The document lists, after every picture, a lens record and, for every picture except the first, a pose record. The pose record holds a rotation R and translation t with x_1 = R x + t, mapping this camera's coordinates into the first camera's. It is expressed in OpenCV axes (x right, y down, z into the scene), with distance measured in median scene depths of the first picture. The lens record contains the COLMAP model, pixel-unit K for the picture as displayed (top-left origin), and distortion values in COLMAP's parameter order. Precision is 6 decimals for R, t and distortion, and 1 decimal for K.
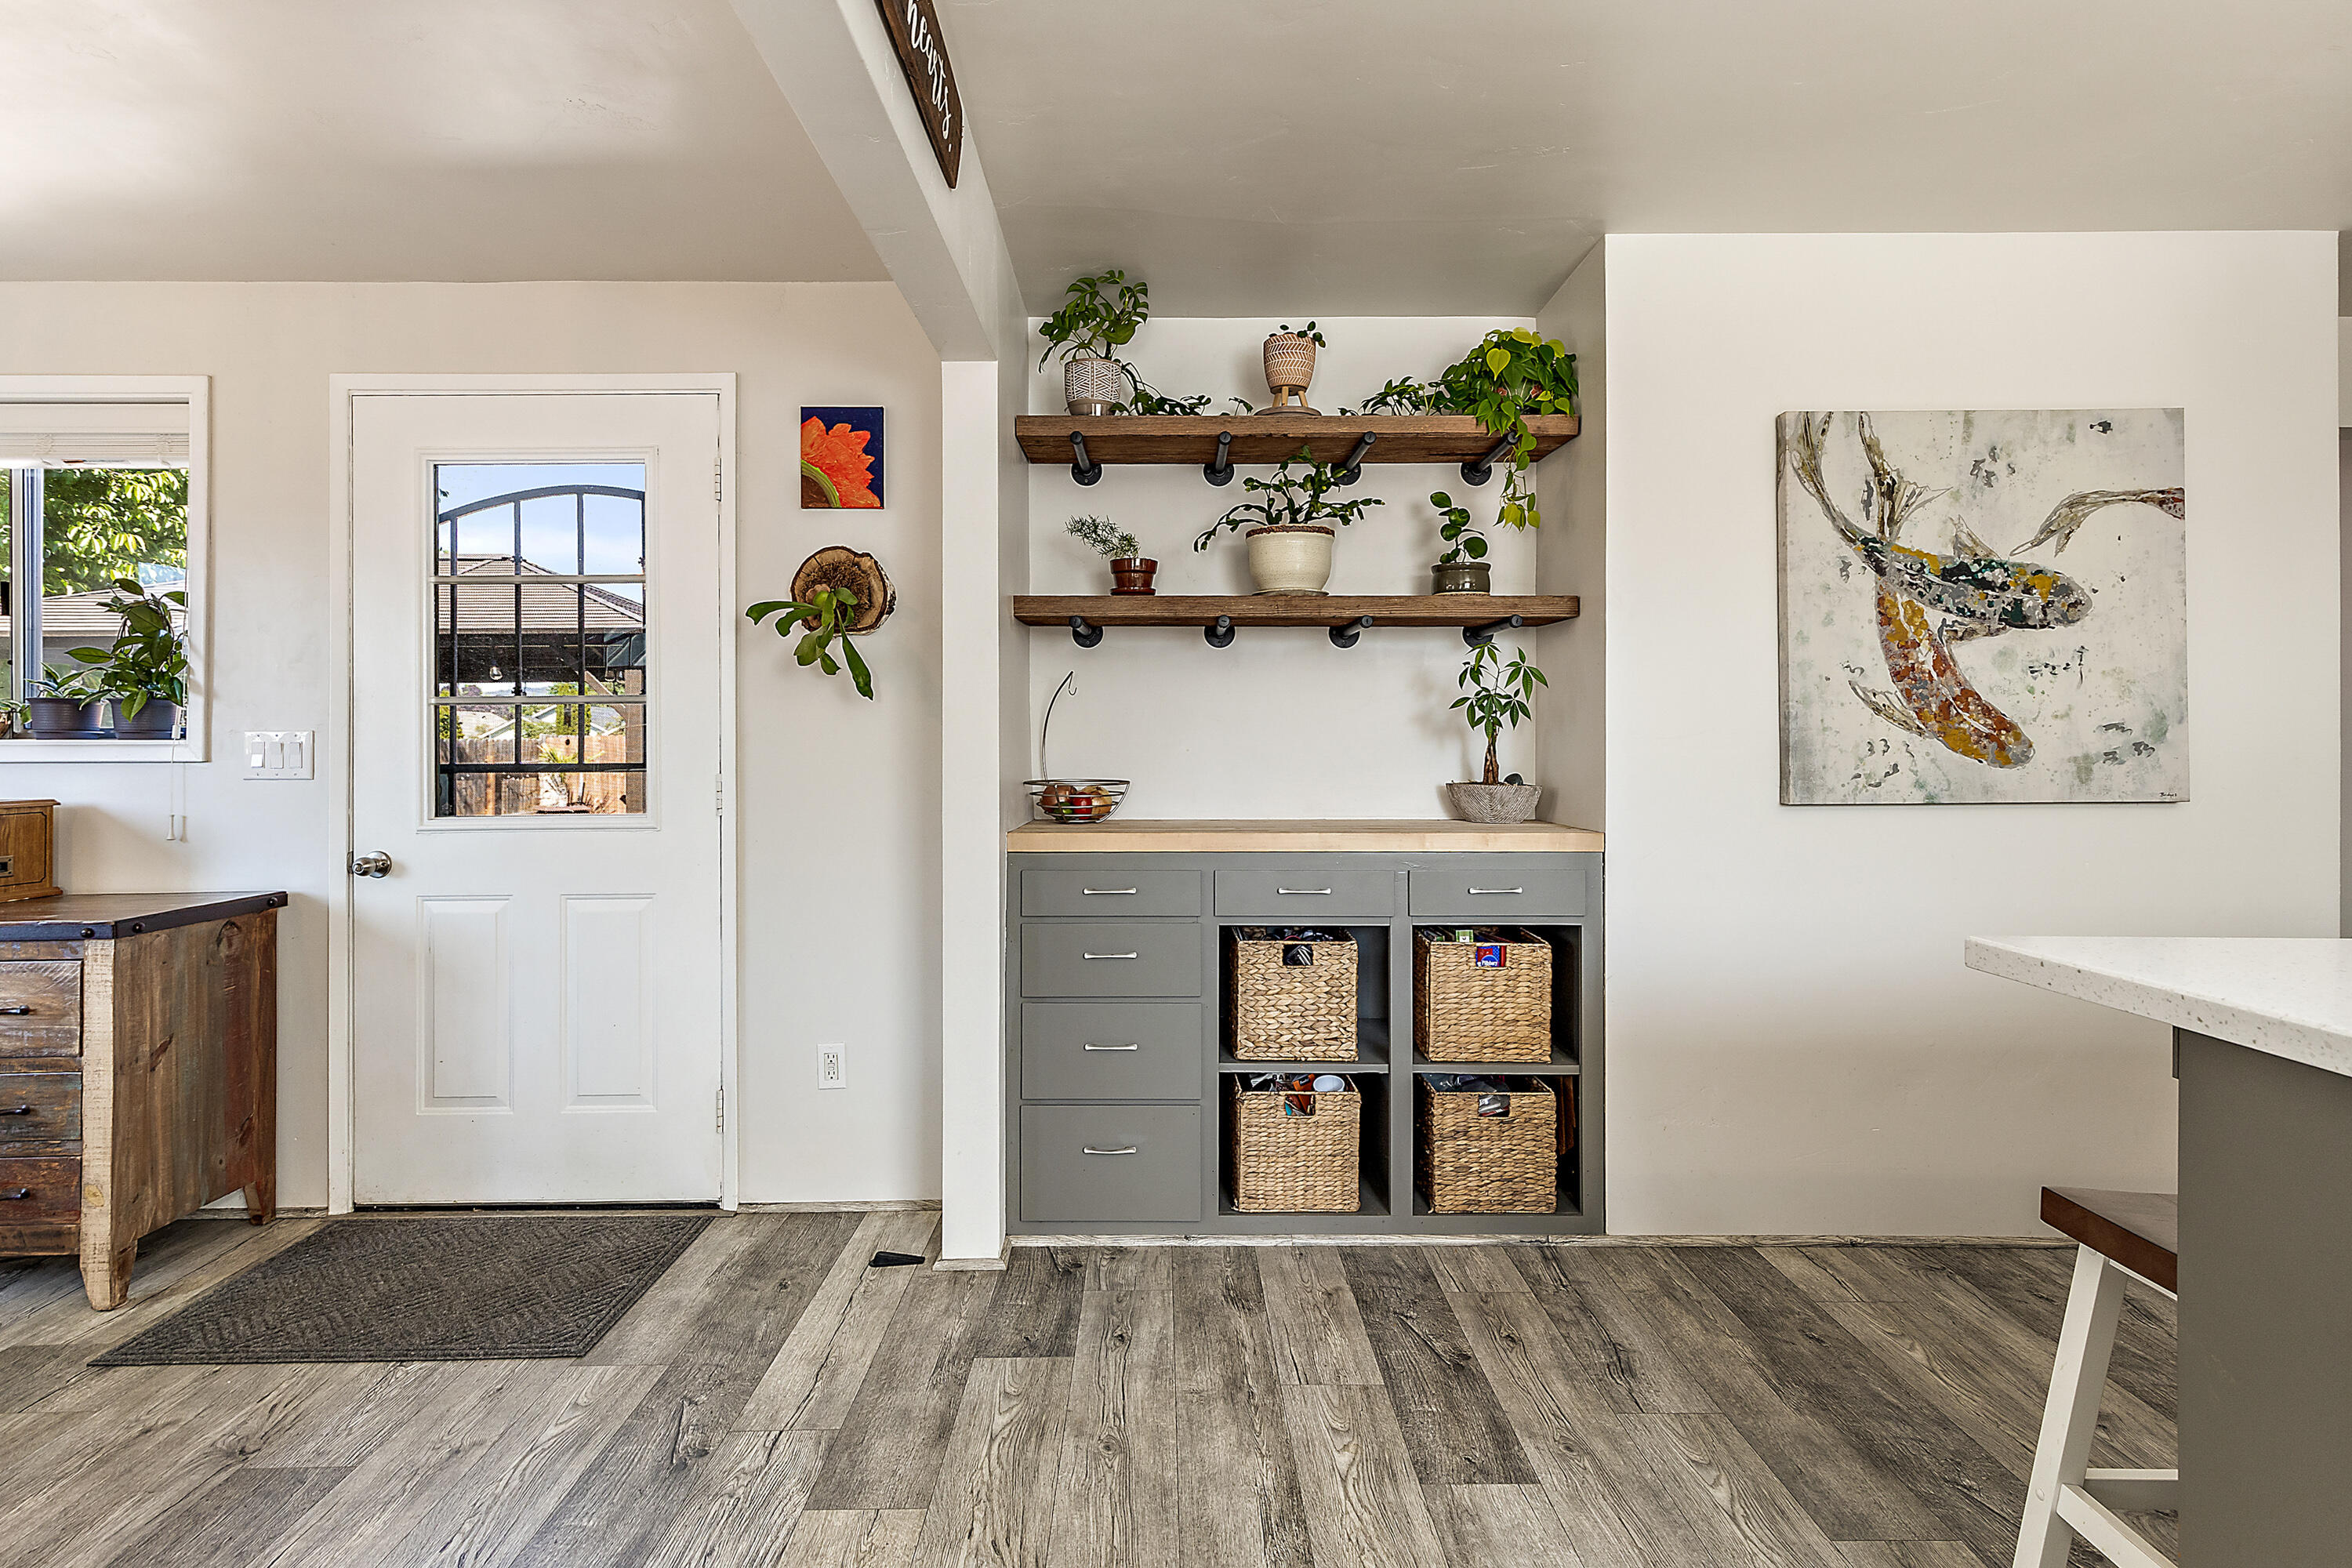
lens RADIAL K [[1077.4, 0, 1189.9], [0, 1077.4, 735.9], [0, 0, 1]] dist [0.013261, -0.002602]
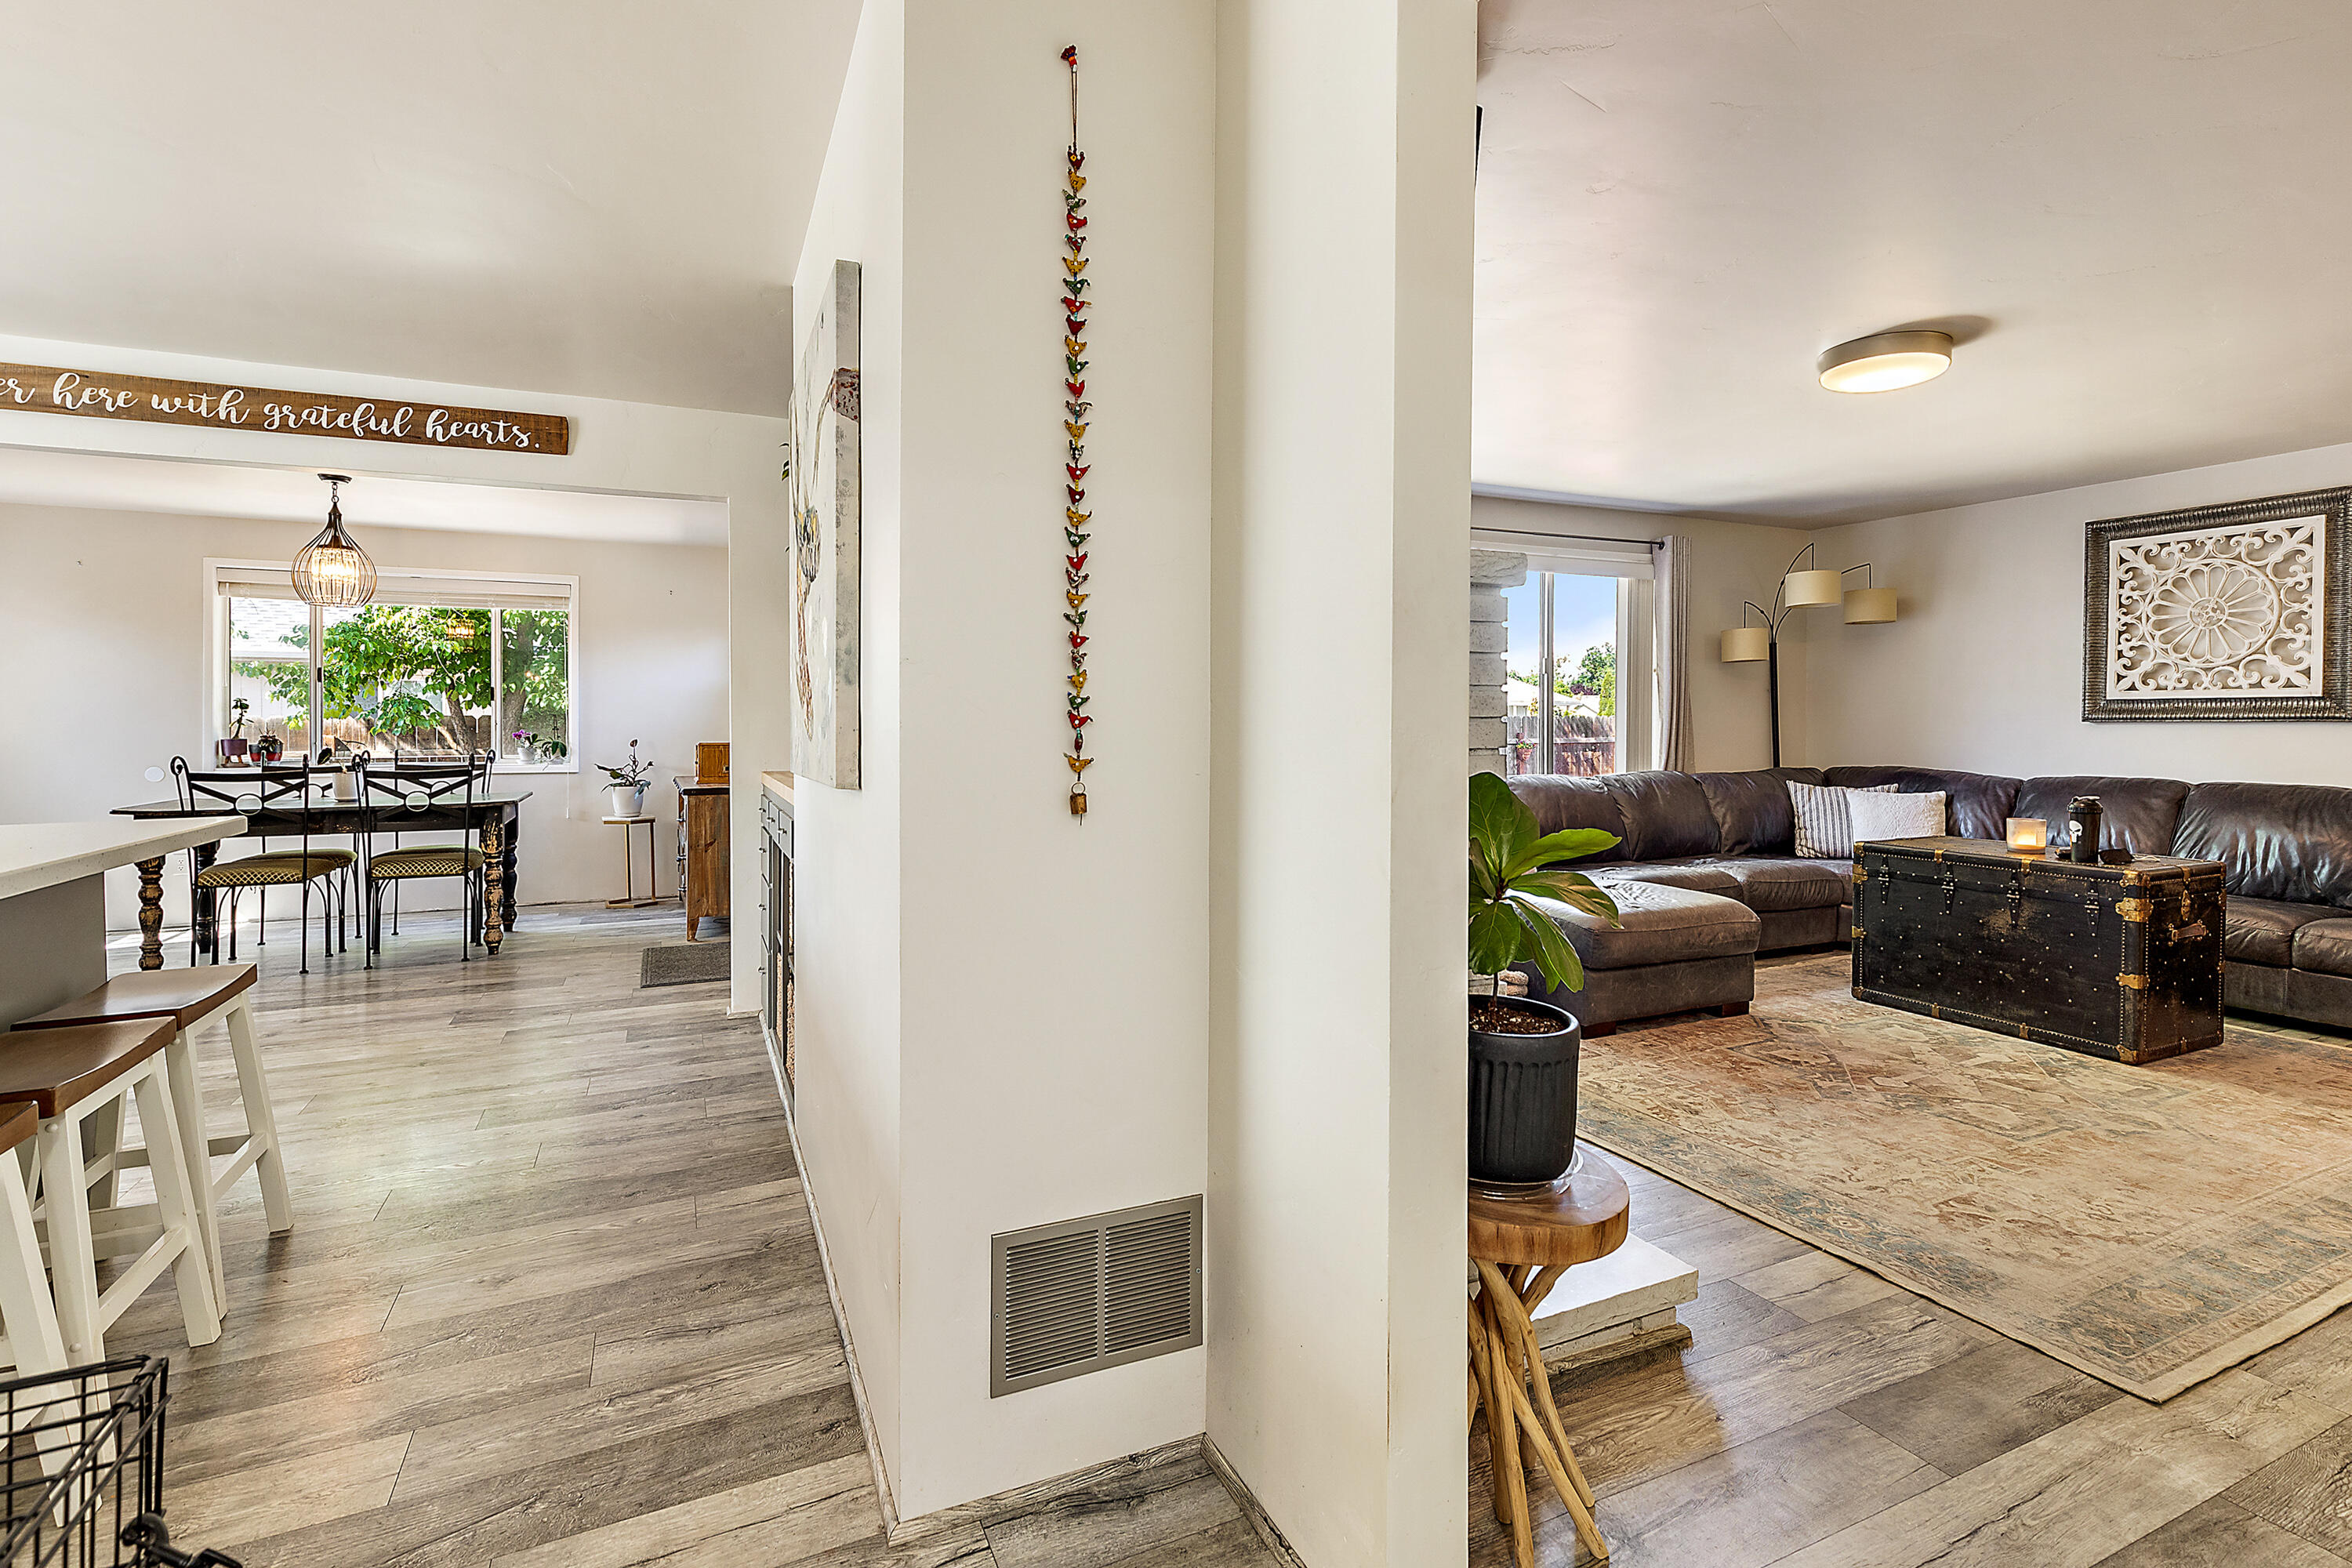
lens RADIAL K [[1077.4, 0, 1173.6], [0, 1077.4, 733.5], [0, 0, 1]] dist [0.013261, -0.002602]
pose [[0.428771, 0.007570, -0.903382, 1.799495], [0.004568, 0.999934, 0.010547, 0.018572], [0.903402, -0.008649, 0.428708, 0.952957]]
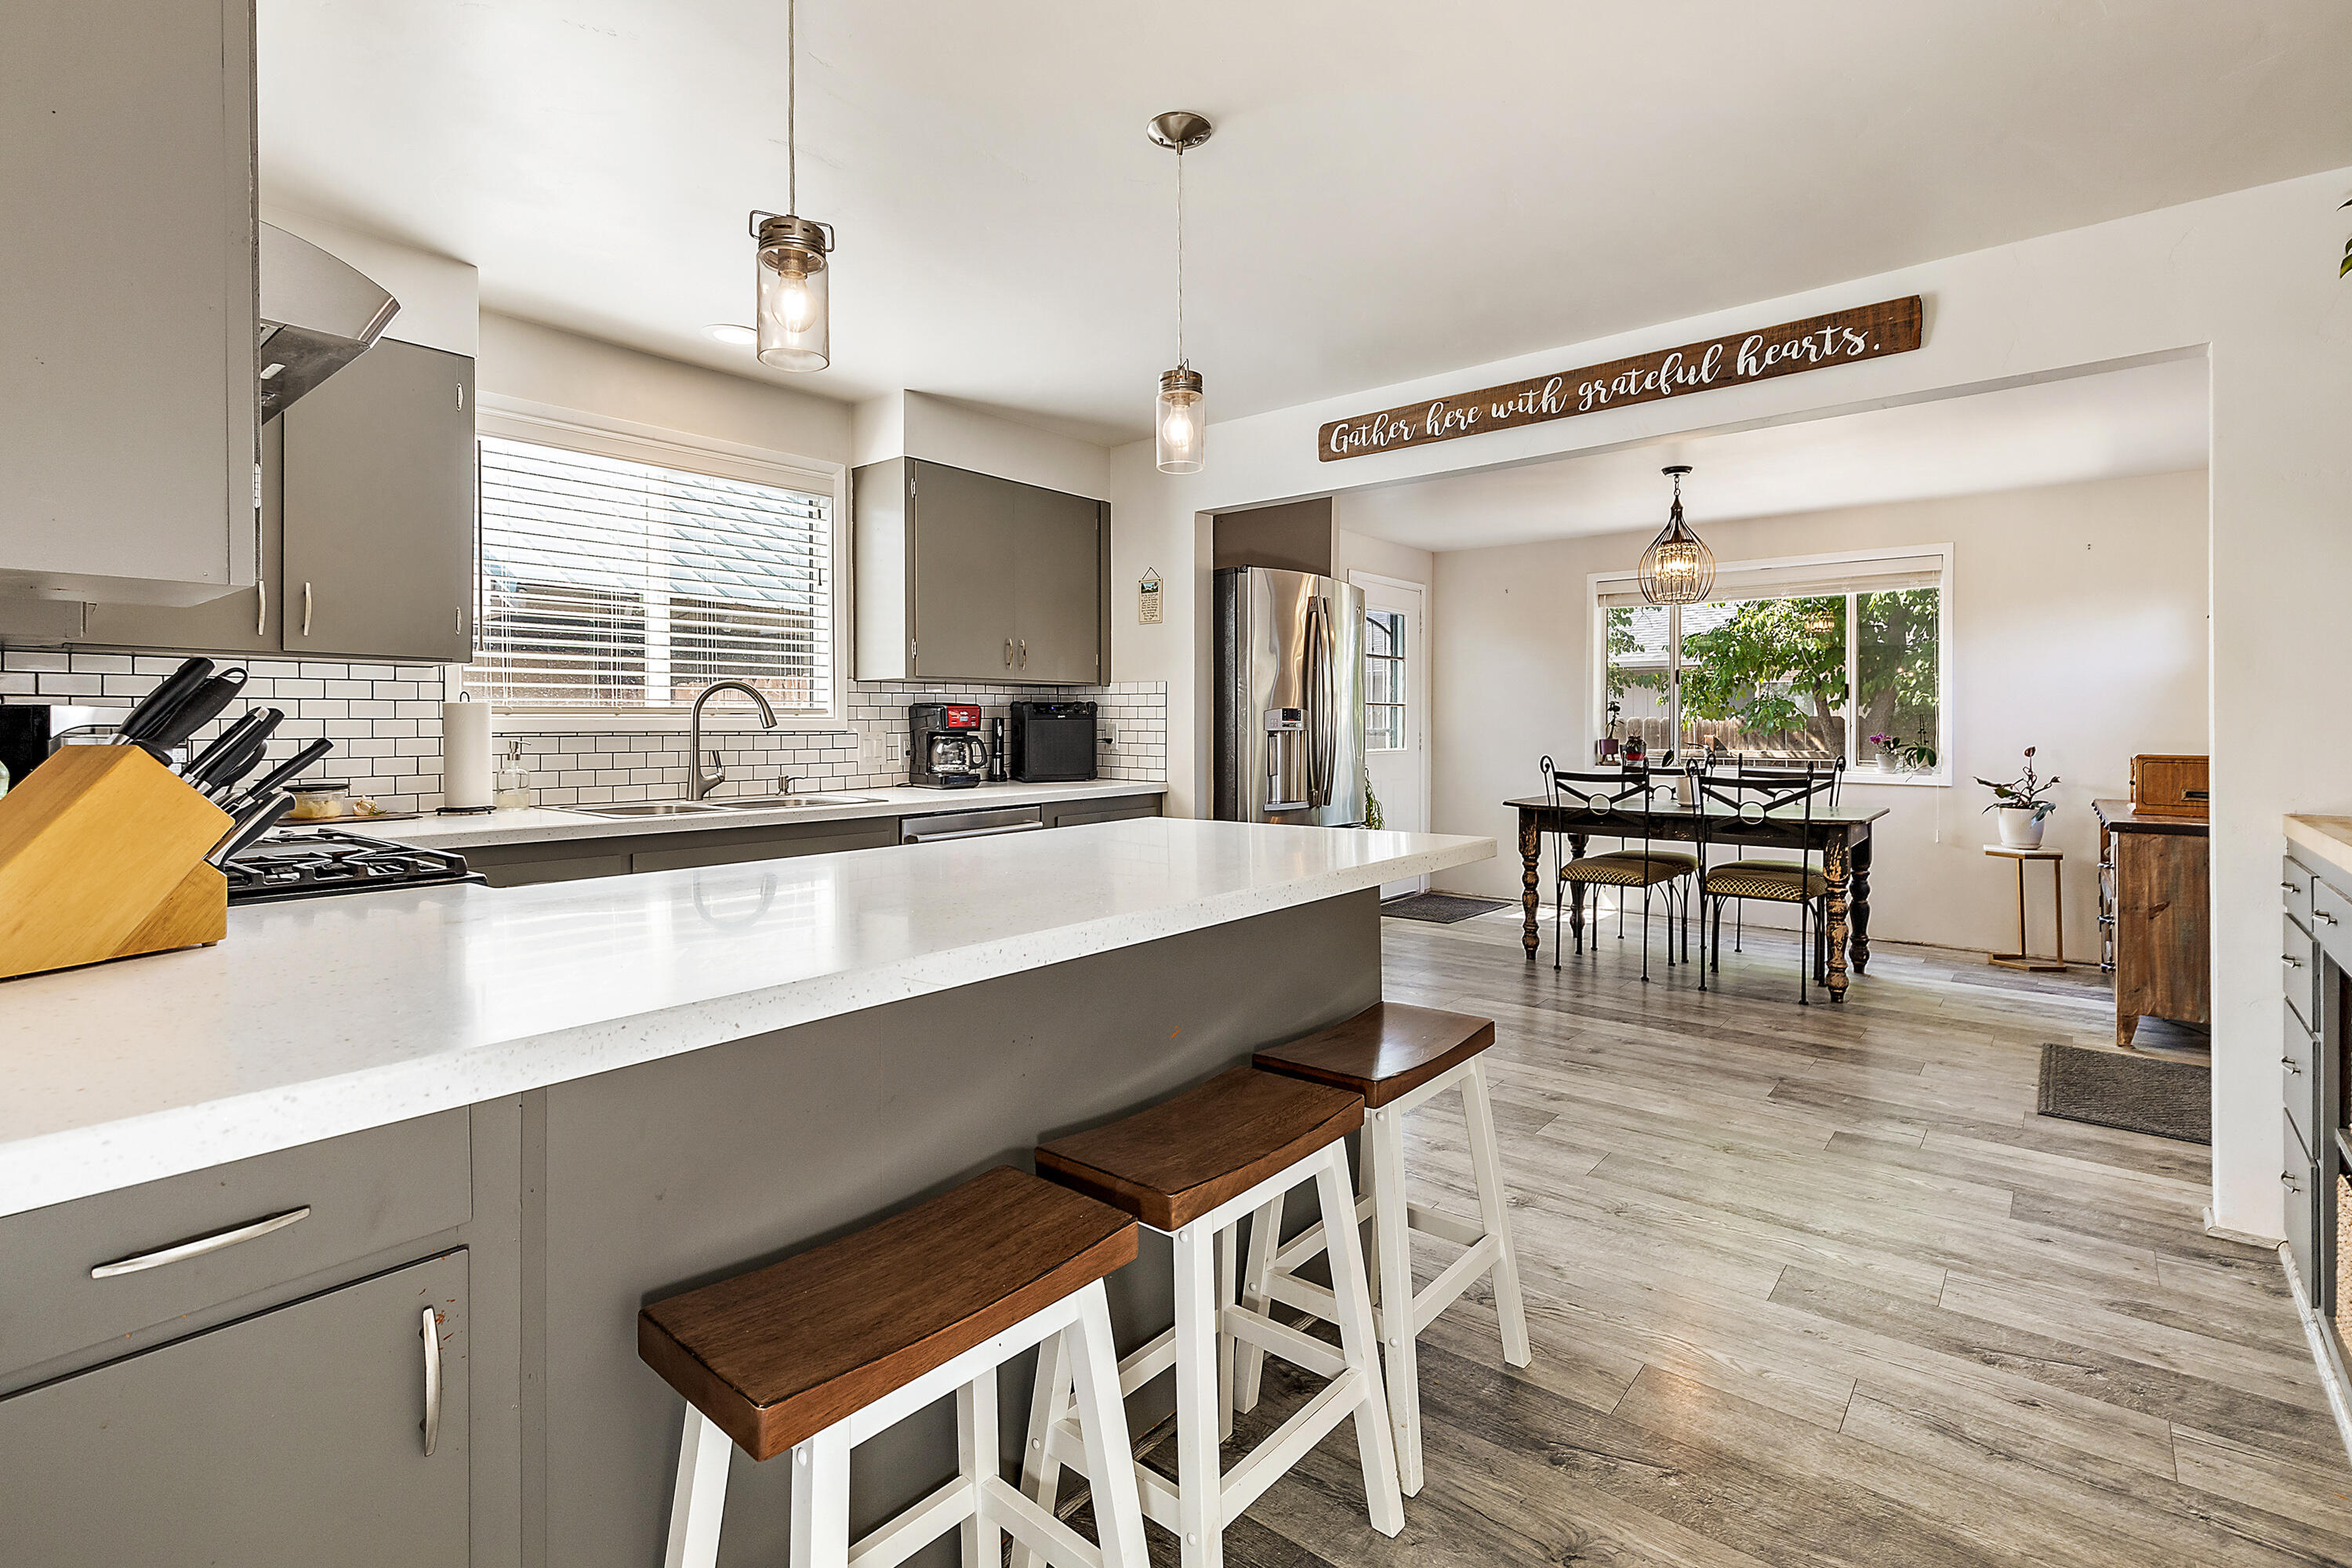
lens RADIAL K [[1077.4, 0, 1188.8], [0, 1077.4, 721.2], [0, 0, 1]] dist [0.013261, -0.002602]
pose [[-0.631698, -0.002436, -0.775211, 1.290496], [0.003383, 0.999977, -0.005898, 0.014777], [0.775208, -0.006348, -0.631675, 0.954643]]
